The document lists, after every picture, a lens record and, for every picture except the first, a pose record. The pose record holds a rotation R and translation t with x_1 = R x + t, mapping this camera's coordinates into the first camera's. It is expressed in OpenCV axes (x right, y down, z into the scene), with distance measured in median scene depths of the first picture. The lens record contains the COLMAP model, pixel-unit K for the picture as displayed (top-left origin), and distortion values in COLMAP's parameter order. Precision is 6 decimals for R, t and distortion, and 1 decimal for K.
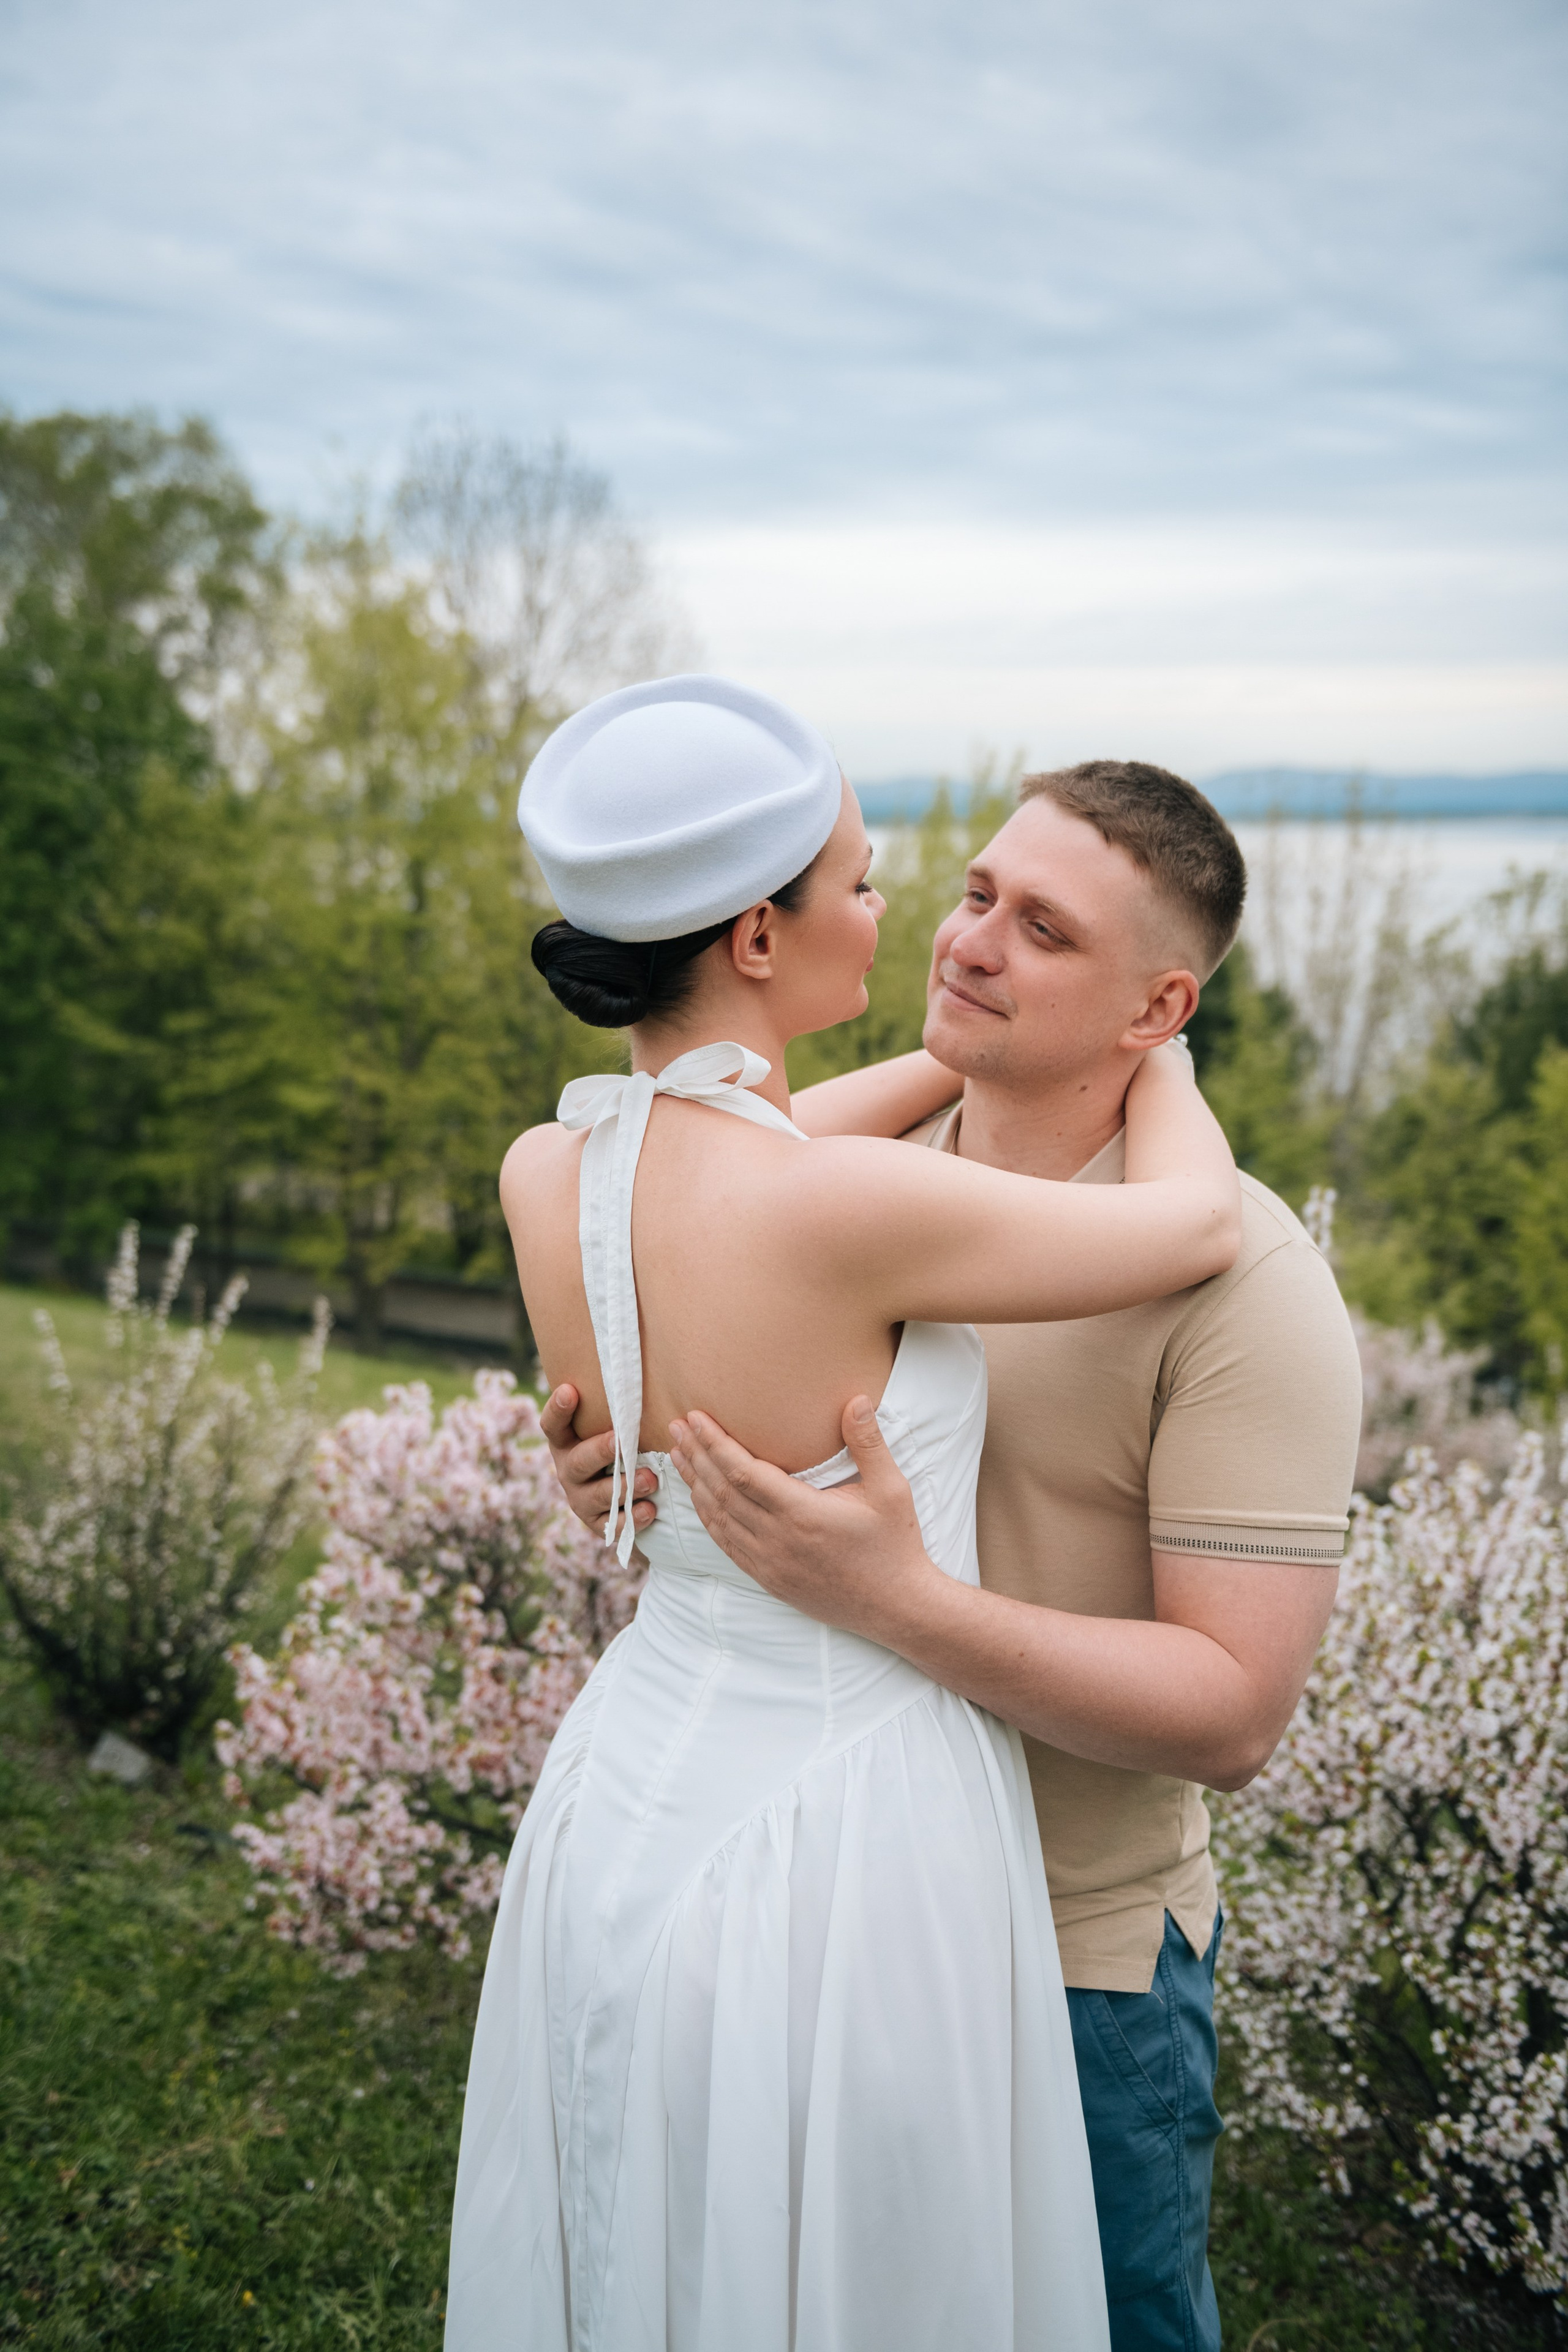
lens RADIAL K [[2086.7, 0, 784.0], [0, 2086.7, 1167.2], [0, 0, 1]] dist [0.036984, 0.000894]
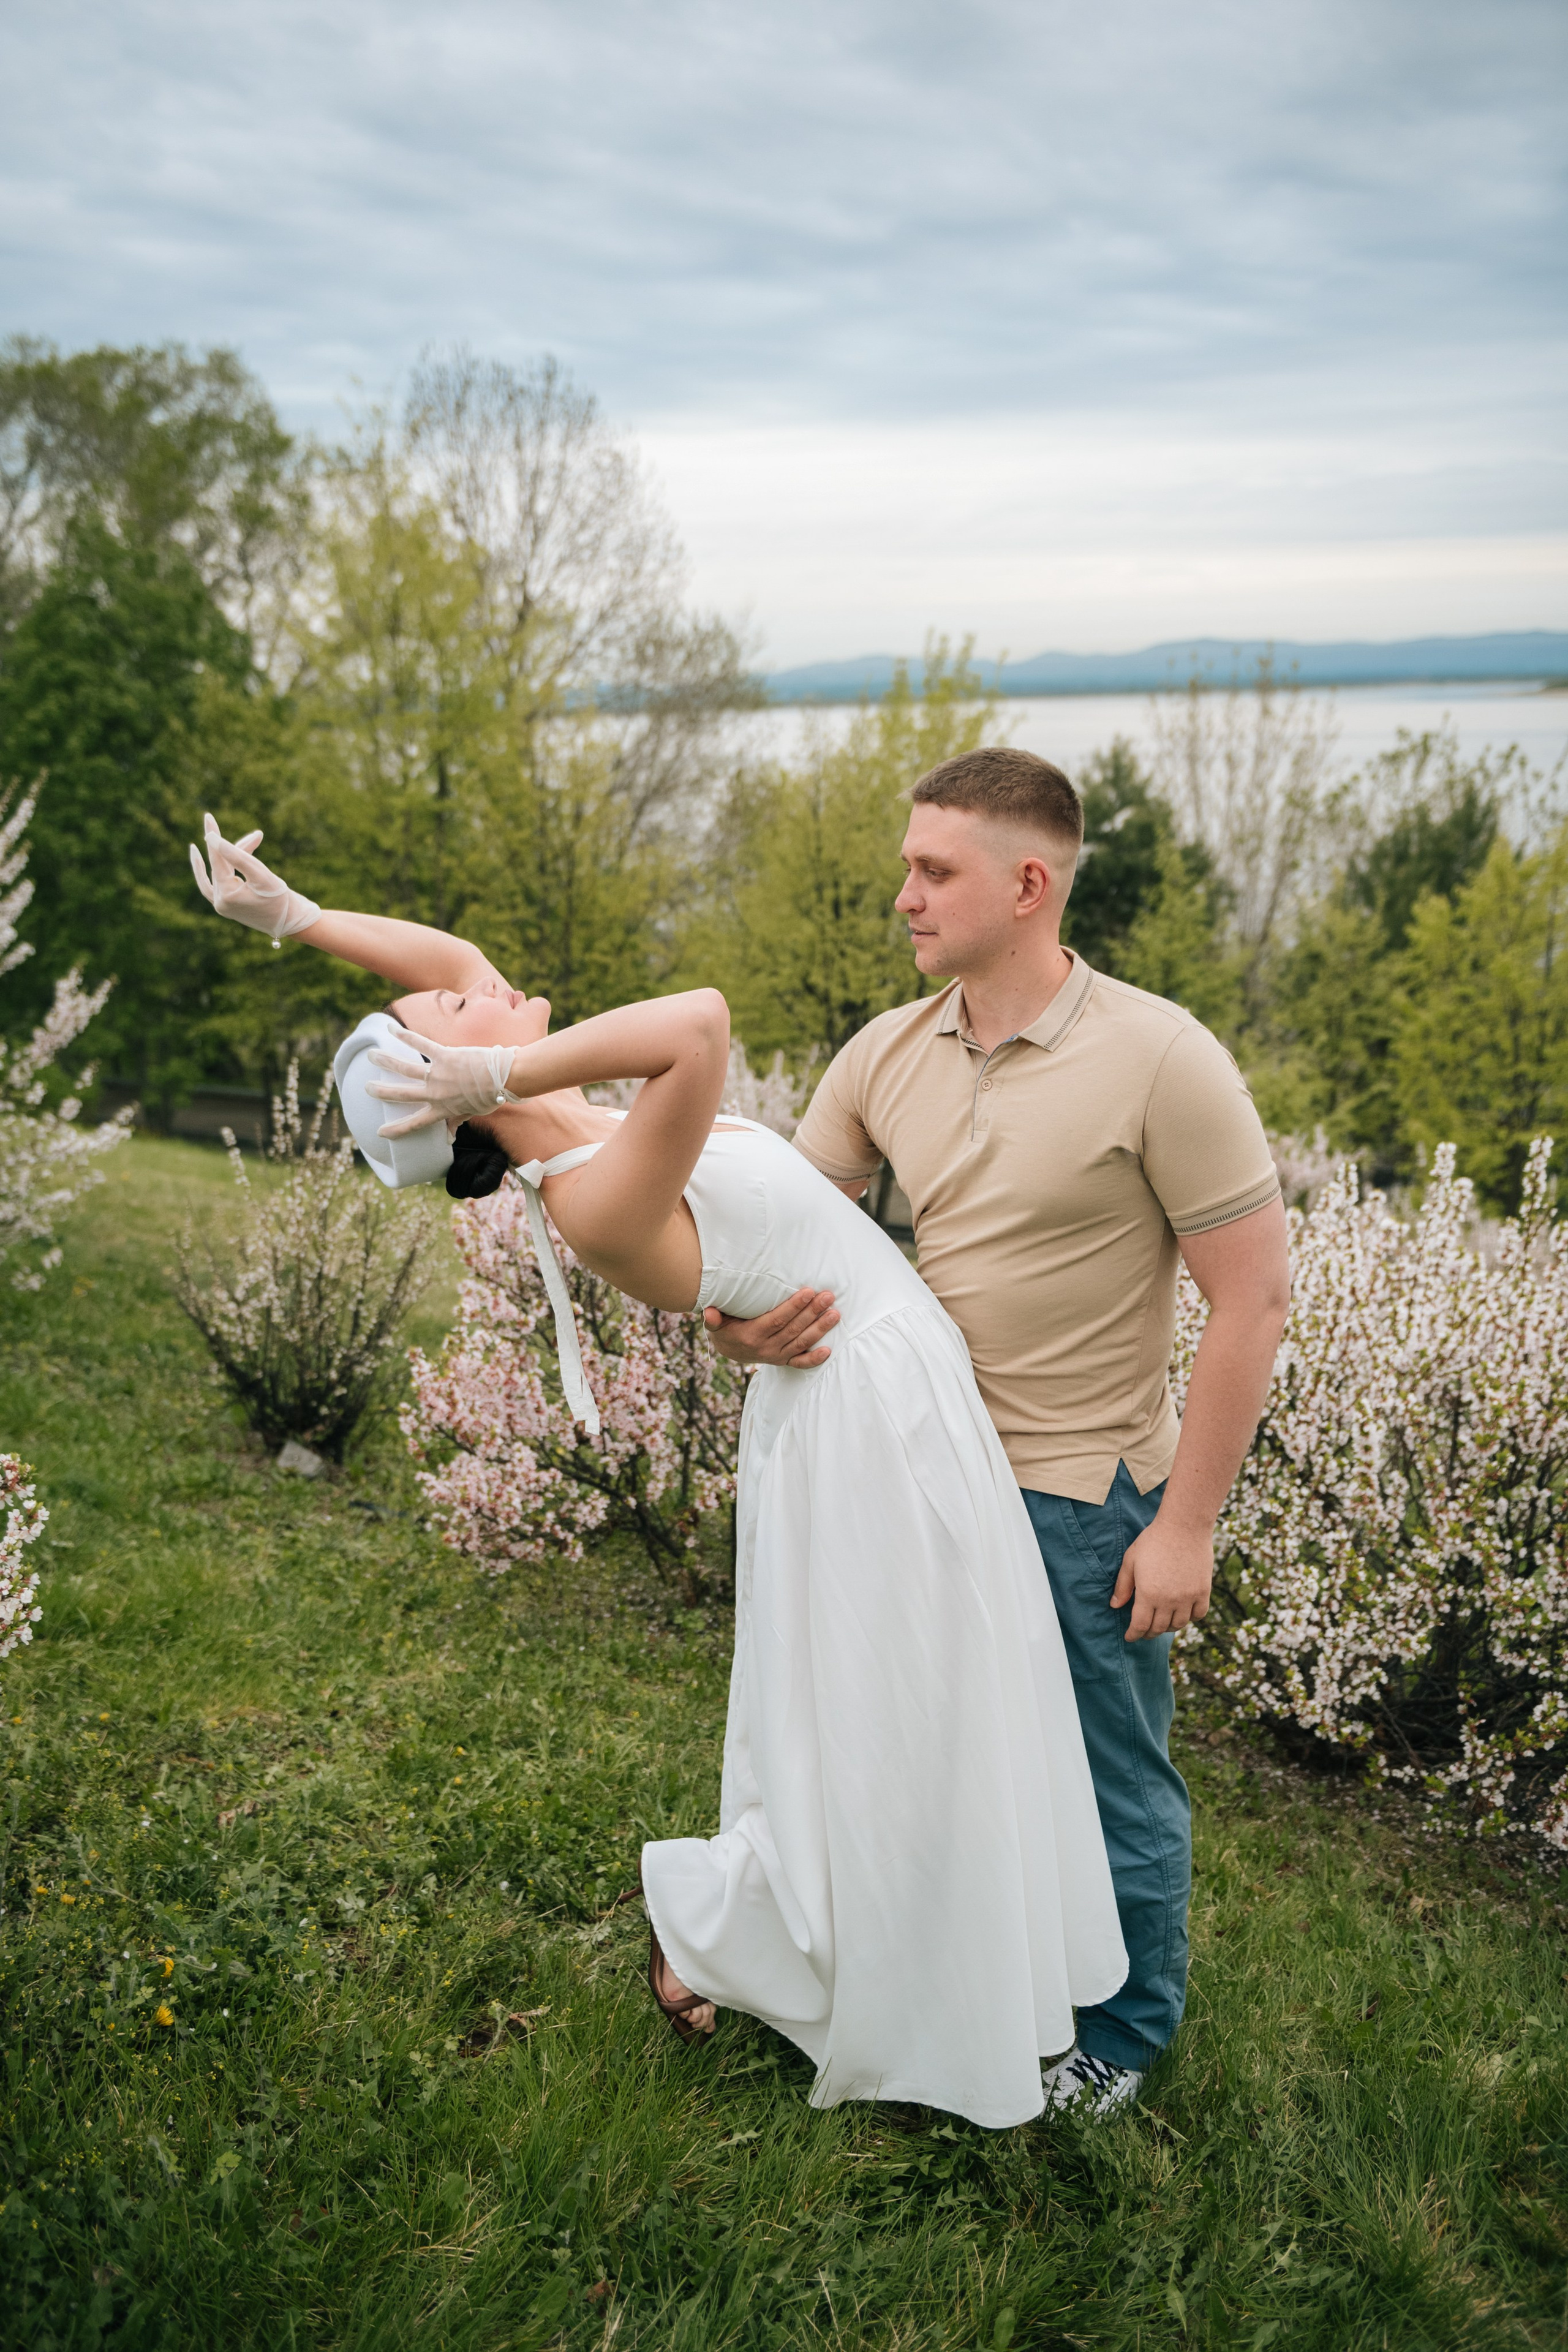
lens RADIAL K [[1922.6, 0, 774.2], [0, 1922.6, 1191.2], [0, 0, 1]] dist [-0.000684, 0.001526]
pose [[0.999638, -0.026594, 0.004011, -0.012980], [0.026124, 0.995586, 0.090144, 0.007947], [-0.006391, -0.090007, 0.995921, -0.207835]]
